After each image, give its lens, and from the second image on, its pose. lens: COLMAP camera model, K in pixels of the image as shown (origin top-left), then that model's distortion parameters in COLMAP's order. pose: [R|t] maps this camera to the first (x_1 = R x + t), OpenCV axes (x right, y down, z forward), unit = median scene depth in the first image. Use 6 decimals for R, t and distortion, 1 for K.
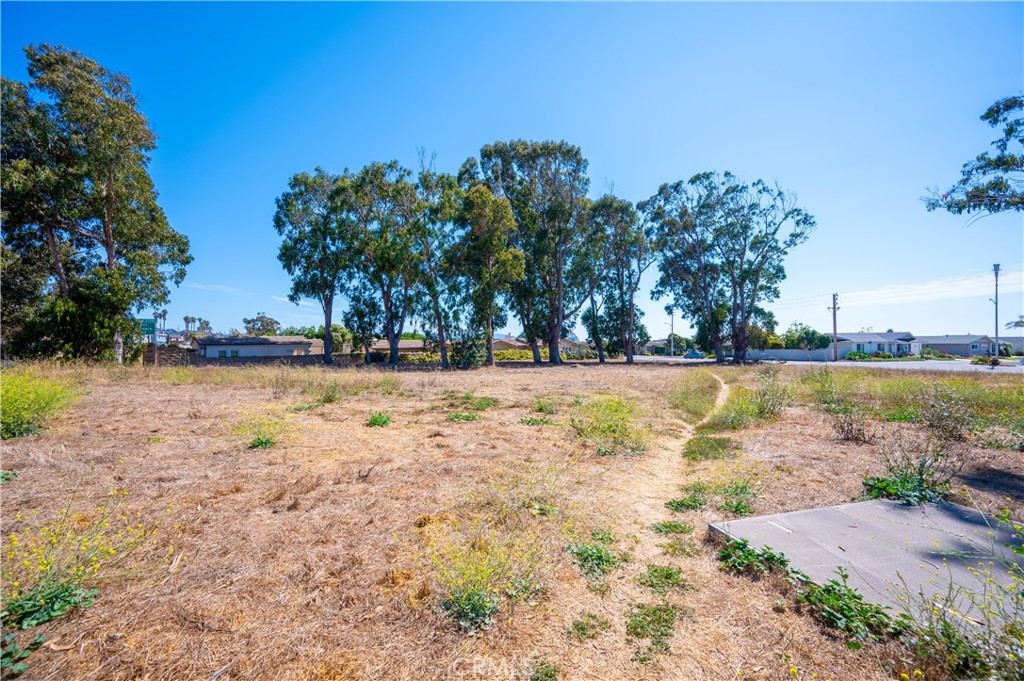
lens RADIAL K [[400.5, 0, 512.0], [0, 400.5, 340.5], [0, 0, 1]] dist [0.001373, 0.000267]
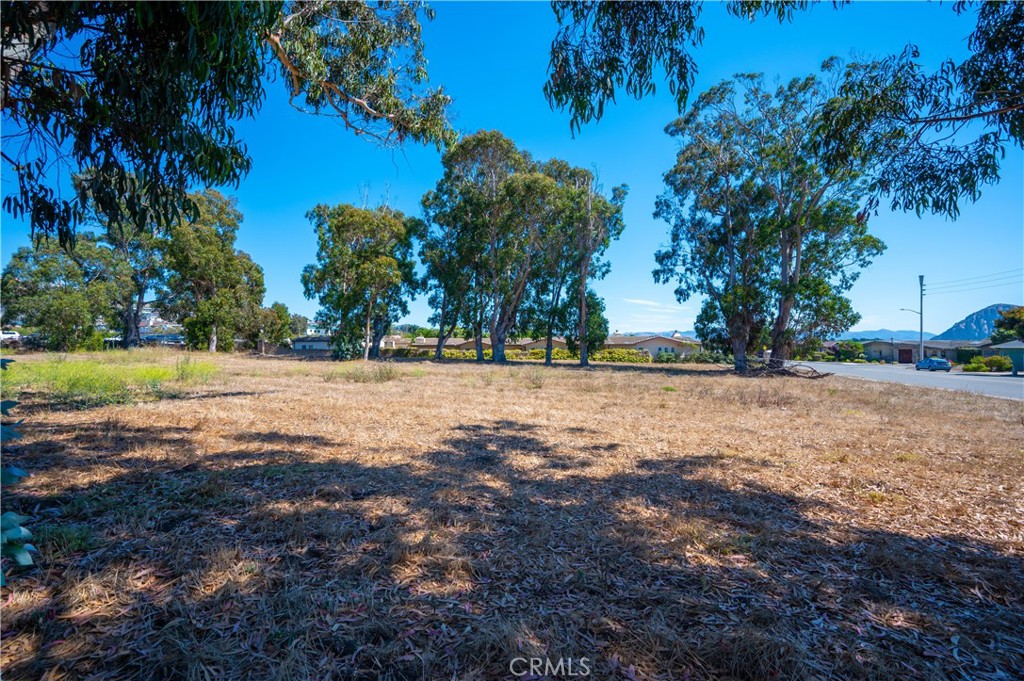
lens RADIAL K [[458.7, 0, 512.0], [0, 458.7, 340.5], [0, 0, 1]] dist [-0.001064, -0.000182]
pose [[0.735370, -0.003109, -0.677659, 0.739780], [-0.005279, 0.999933, -0.010316, 0.015830], [0.677646, 0.011164, 0.735304, 0.197536]]
